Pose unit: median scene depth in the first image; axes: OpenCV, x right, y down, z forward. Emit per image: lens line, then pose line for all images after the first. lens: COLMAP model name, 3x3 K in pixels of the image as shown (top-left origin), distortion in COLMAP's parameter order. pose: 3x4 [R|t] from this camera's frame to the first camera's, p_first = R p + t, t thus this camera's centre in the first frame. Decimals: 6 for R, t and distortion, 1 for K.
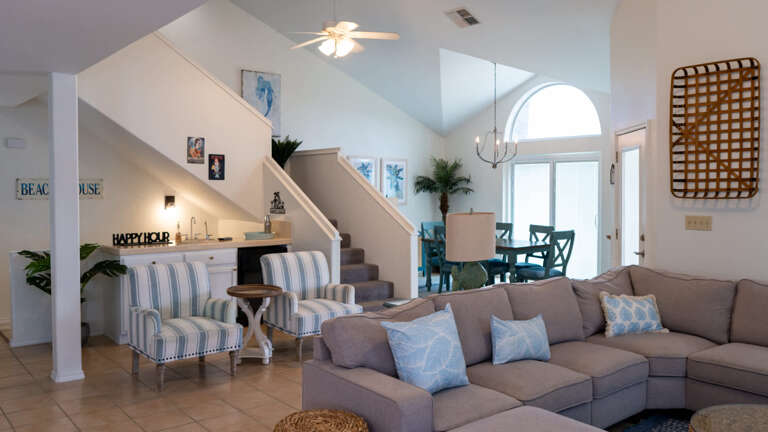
lens RADIAL K [[621.6, 0, 385.0], [0, 621.6, 211.8], [0, 0, 1]] dist [-0.004803, 0.011465]
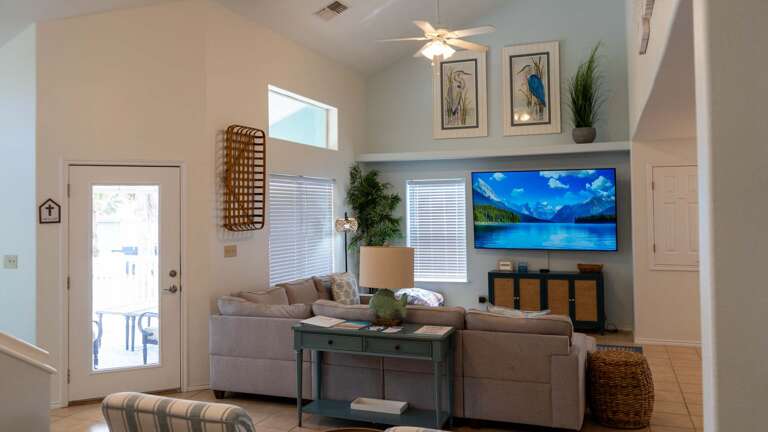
lens RADIAL K [[621.6, 0, 382.1], [0, 621.6, 194.4], [0, 0, 1]] dist [-0.004803, 0.011465]
pose [[-0.487947, 0.025007, 0.872515, -0.743104], [0.045509, 0.998959, -0.003181, -0.079045], [-0.871686, 0.038155, -0.488577, 1.371519]]
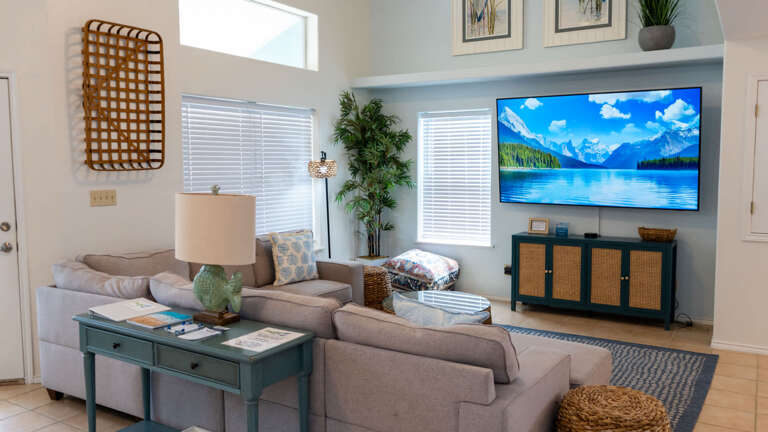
lens RADIAL K [[621.6, 0, 383.4], [0, 621.6, 213.3], [0, 0, 1]] dist [-0.004803, 0.011465]
pose [[-0.309331, -0.078213, 0.947733, -0.495838], [0.039775, 0.994676, 0.095069, -0.030575], [-0.950122, 0.067104, -0.304573, 0.912533]]
